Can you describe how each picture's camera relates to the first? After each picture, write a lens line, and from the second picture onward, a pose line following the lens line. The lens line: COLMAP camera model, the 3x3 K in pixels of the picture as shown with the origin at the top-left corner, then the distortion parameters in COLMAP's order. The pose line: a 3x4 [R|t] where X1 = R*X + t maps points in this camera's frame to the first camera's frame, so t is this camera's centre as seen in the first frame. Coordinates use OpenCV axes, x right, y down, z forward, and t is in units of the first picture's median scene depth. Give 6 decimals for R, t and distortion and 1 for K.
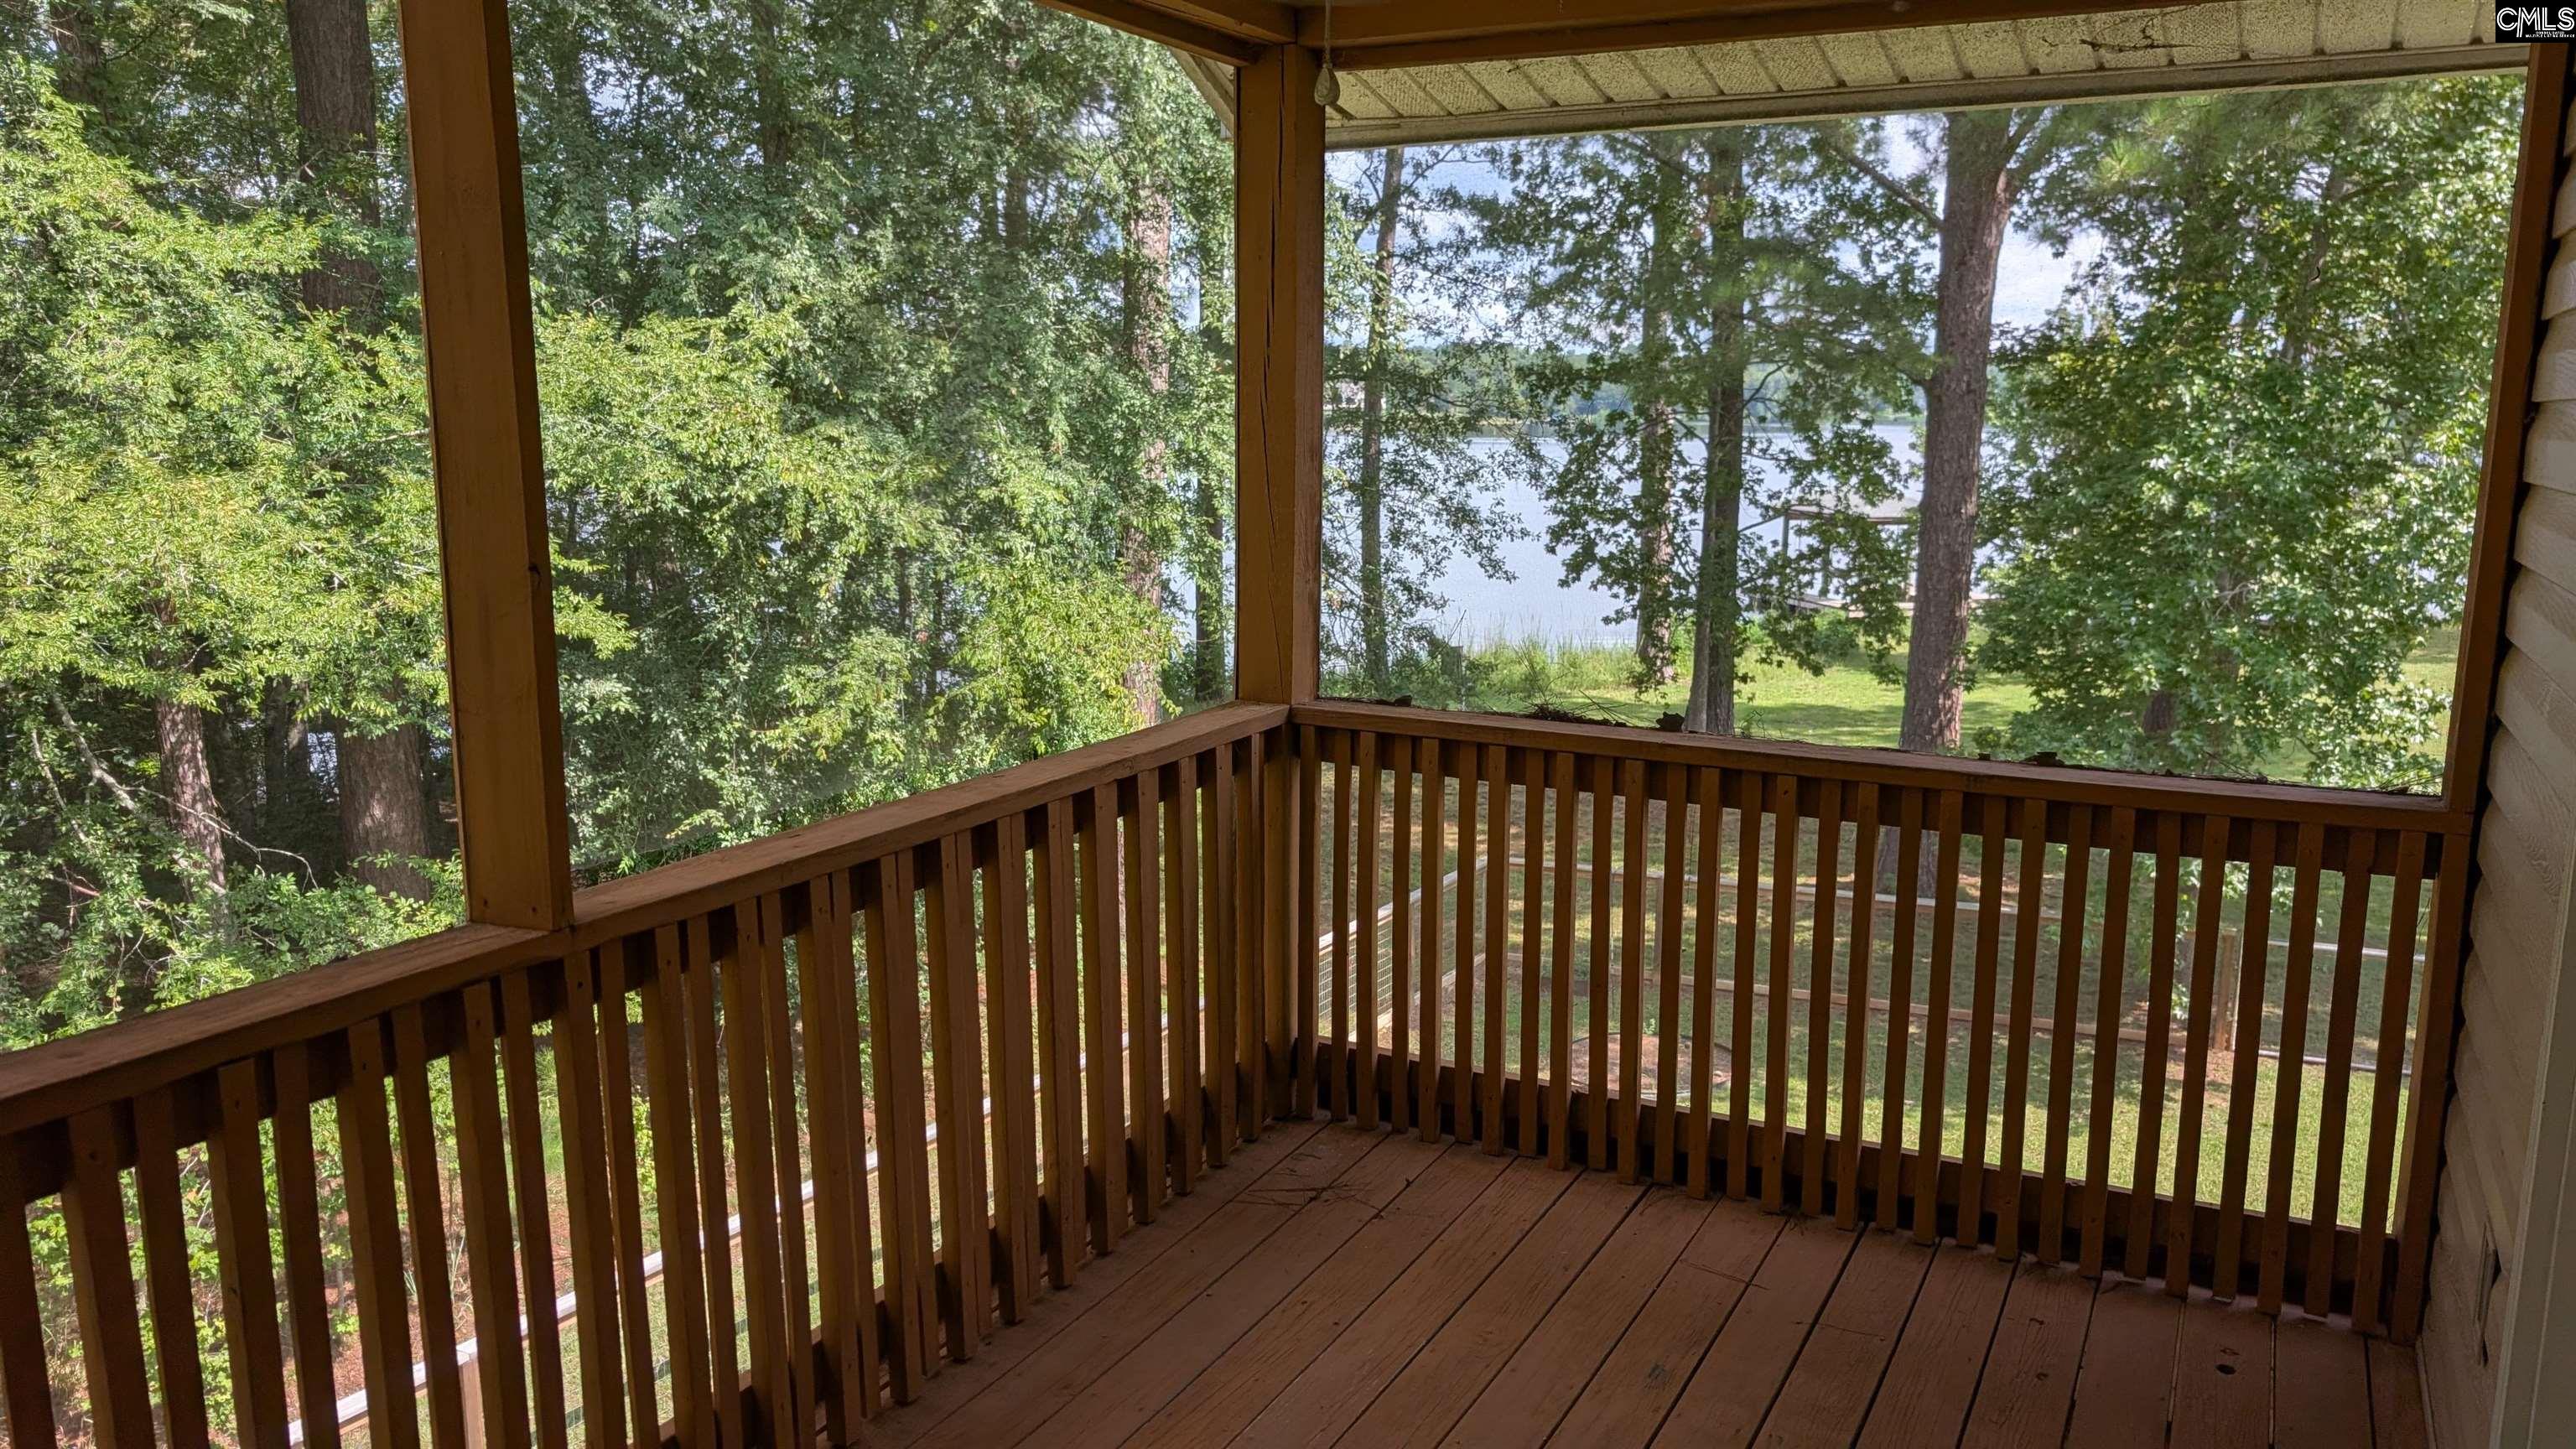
lens RADIAL K [[1910.9, 0, 1299.2], [0, 1910.9, 729.6], [0, 0, 1]] dist [0.066223, -0.060881]
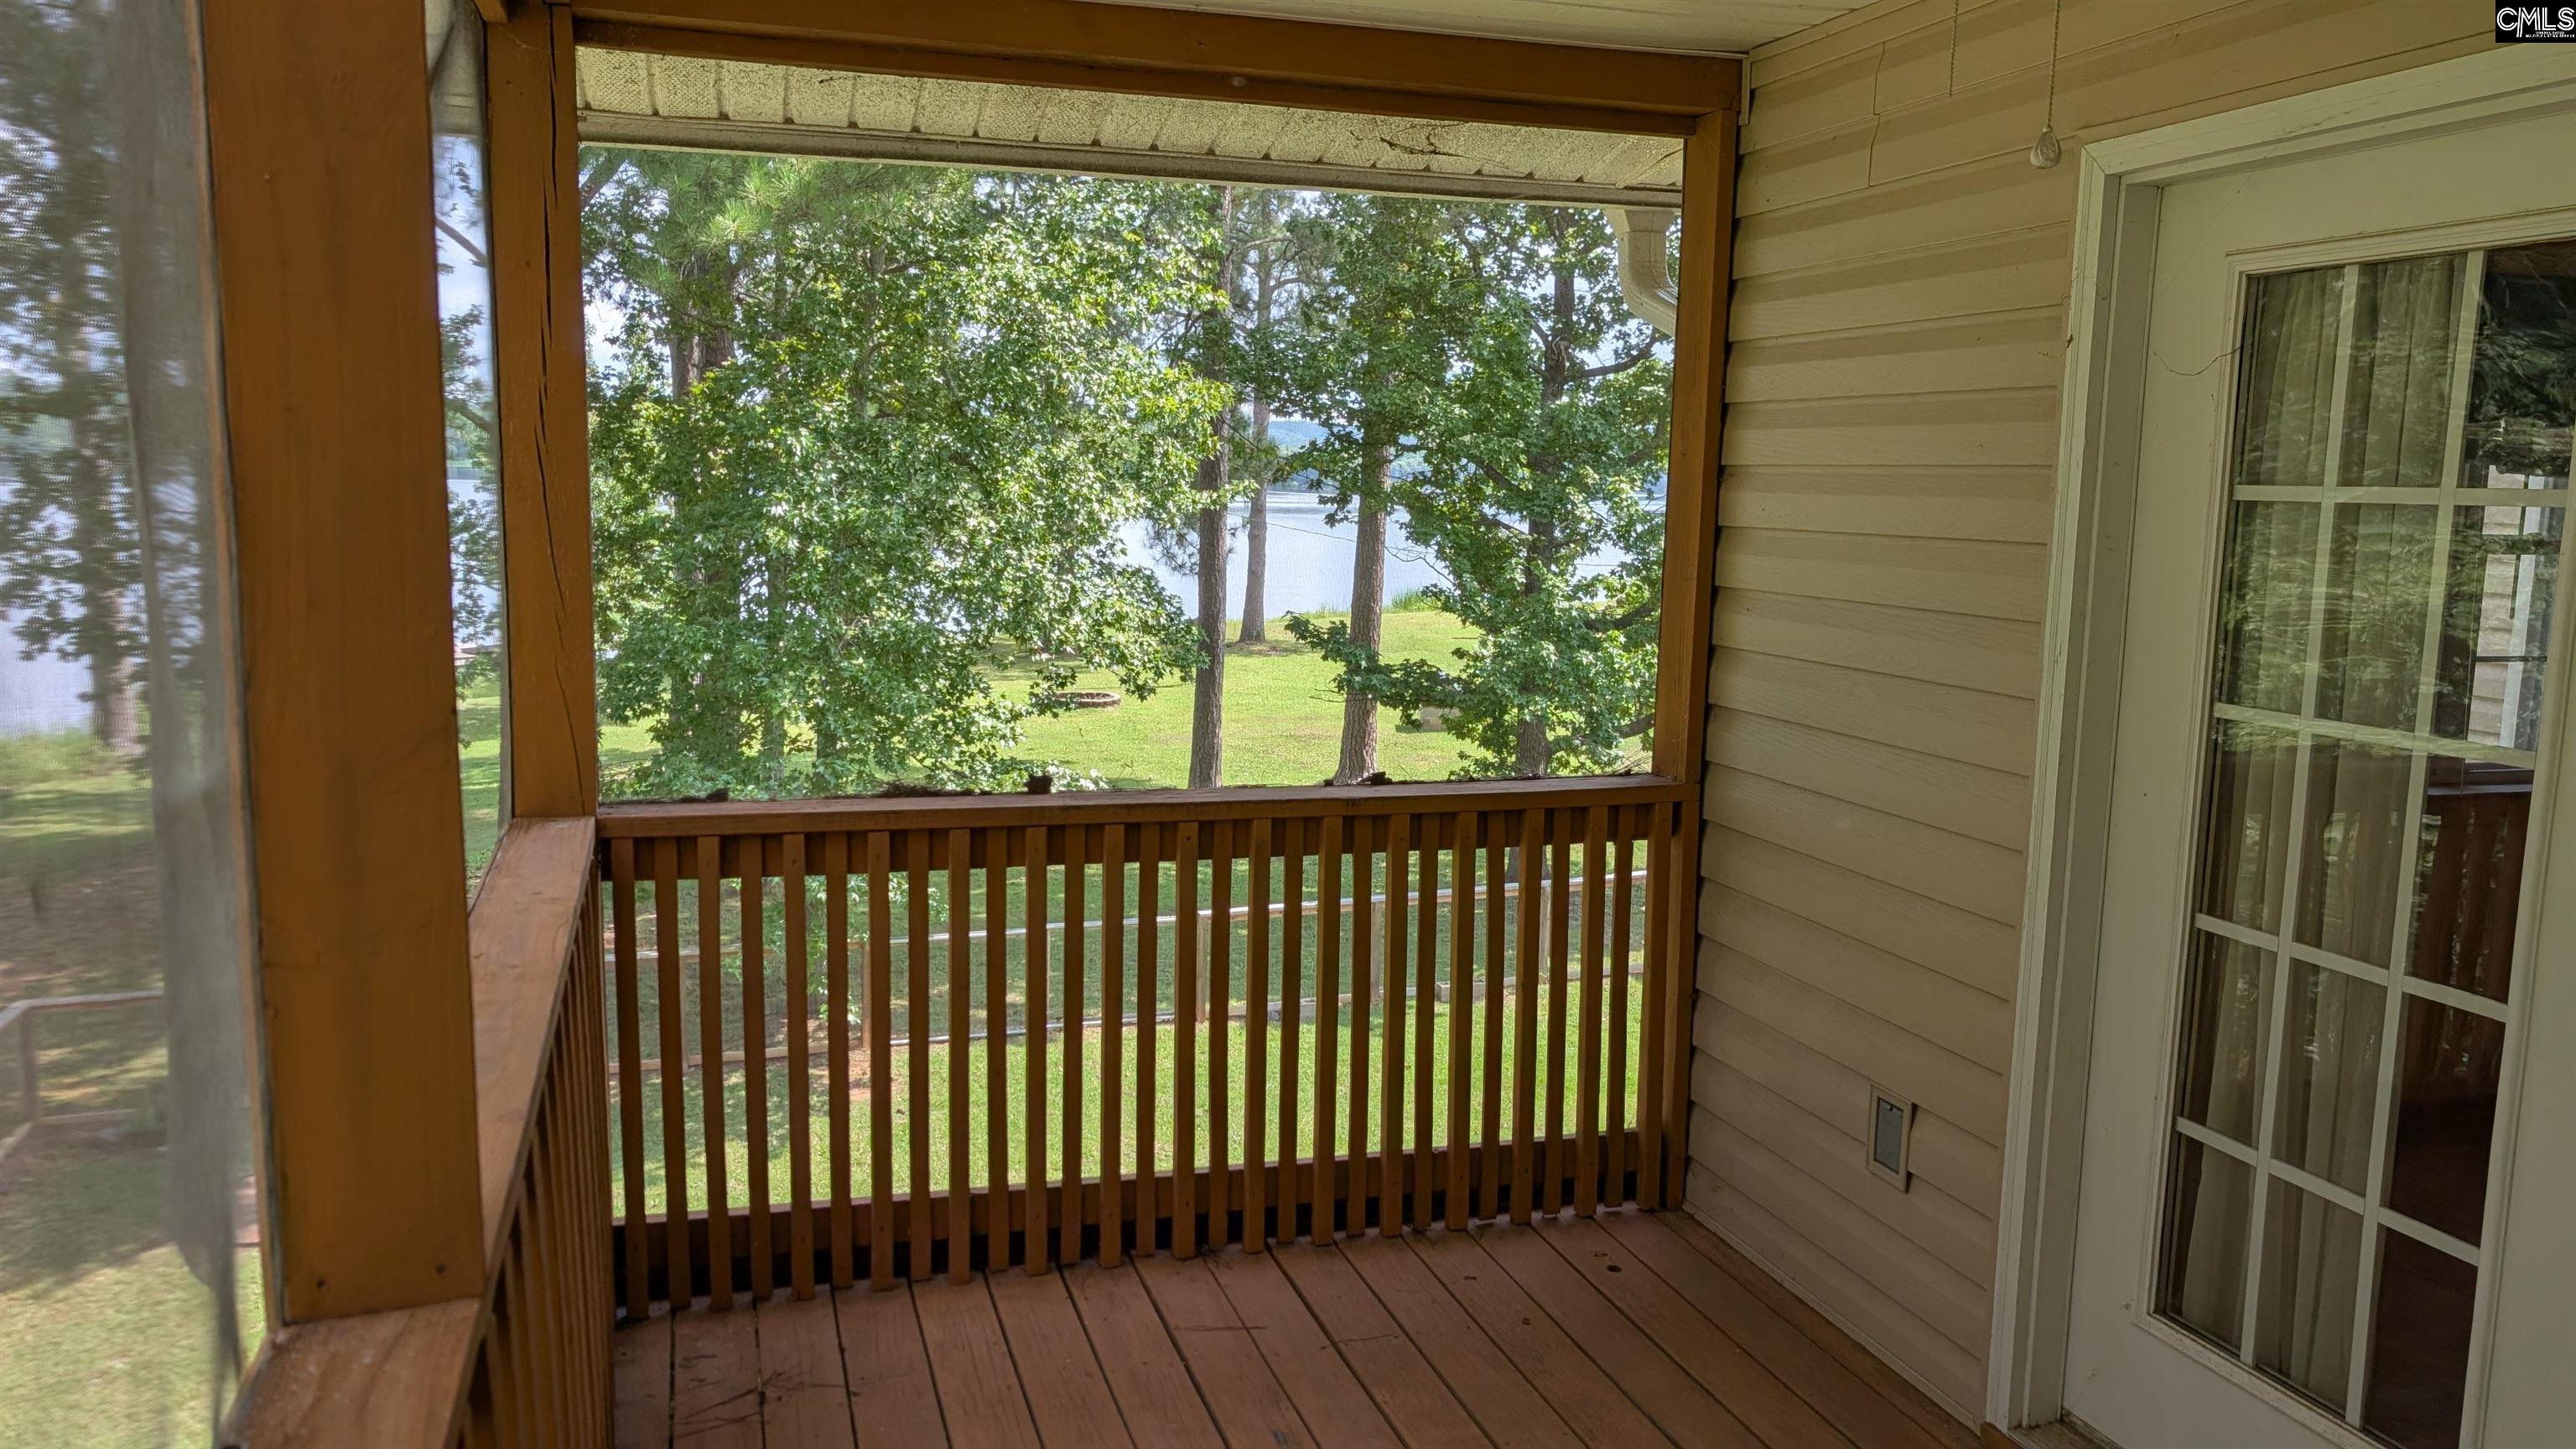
lens RADIAL K [[1910.9, 0, 1293.7], [0, 1910.9, 726.0], [0, 0, 1]] dist [0.066223, -0.060881]
pose [[0.714469, -0.087989, 0.694112, -0.094439], [0.104894, 0.994319, 0.018074, -0.009201], [-0.691759, 0.059895, 0.719640, 0.054839]]
